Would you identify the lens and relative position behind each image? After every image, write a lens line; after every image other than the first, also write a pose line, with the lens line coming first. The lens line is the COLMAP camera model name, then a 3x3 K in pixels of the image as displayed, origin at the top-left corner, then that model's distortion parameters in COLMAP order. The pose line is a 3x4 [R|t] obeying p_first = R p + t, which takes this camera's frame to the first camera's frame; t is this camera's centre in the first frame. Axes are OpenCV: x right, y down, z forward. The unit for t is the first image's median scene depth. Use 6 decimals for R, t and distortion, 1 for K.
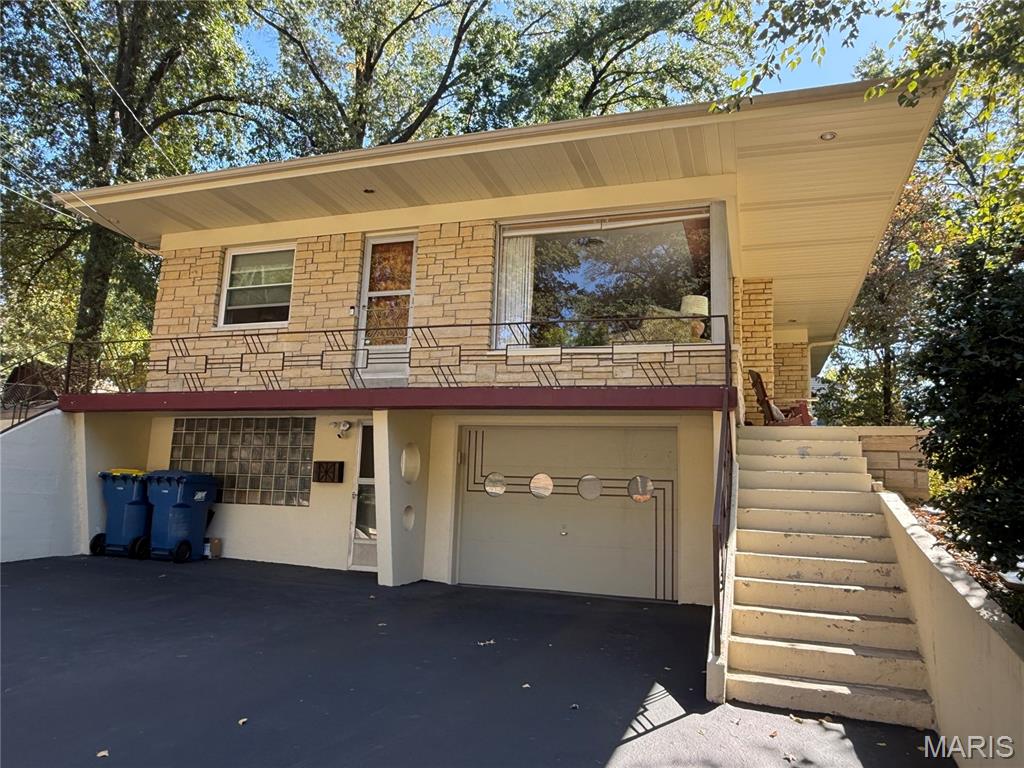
lens RADIAL K [[711.8, 0, 509.6], [0, 711.8, 384.6], [0, 0, 1]] dist [-0.001911, -0.003598]
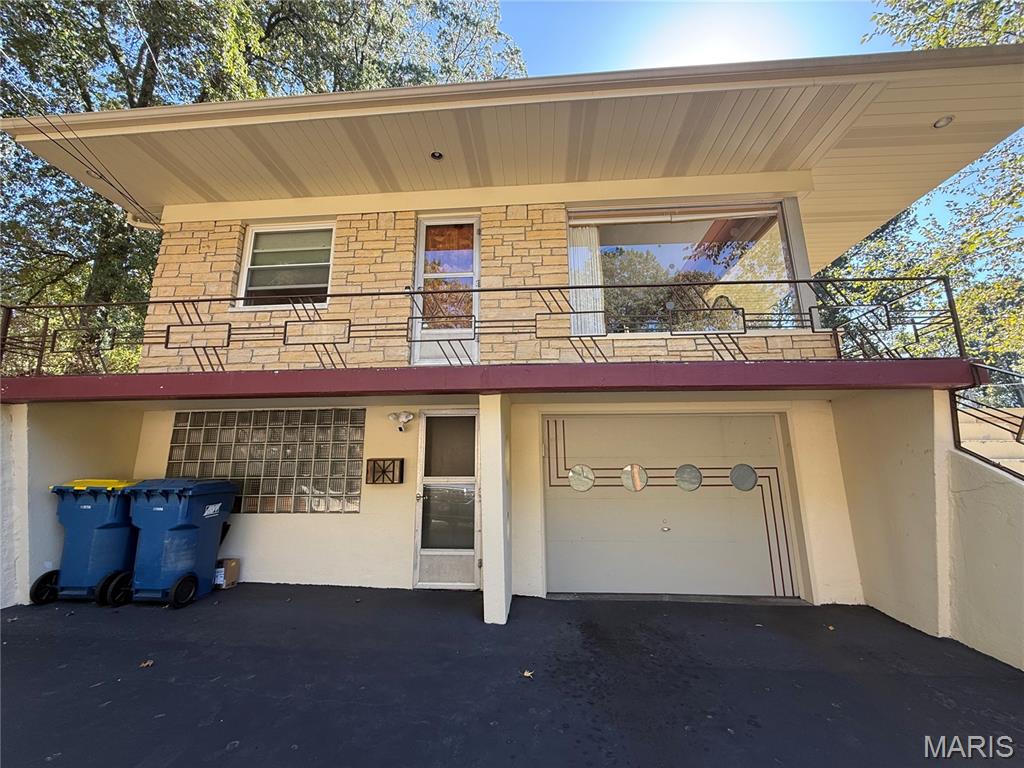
lens RADIAL K [[407.1, 0, 513.7], [0, 407.1, 380.8], [0, 0, 1]] dist [0.000482, 0.000304]
pose [[0.967734, 0.007346, 0.251867, -0.223066], [0.000911, 0.999466, -0.032651, 0.029013], [-0.251973, 0.031827, 0.967211, 0.468372]]
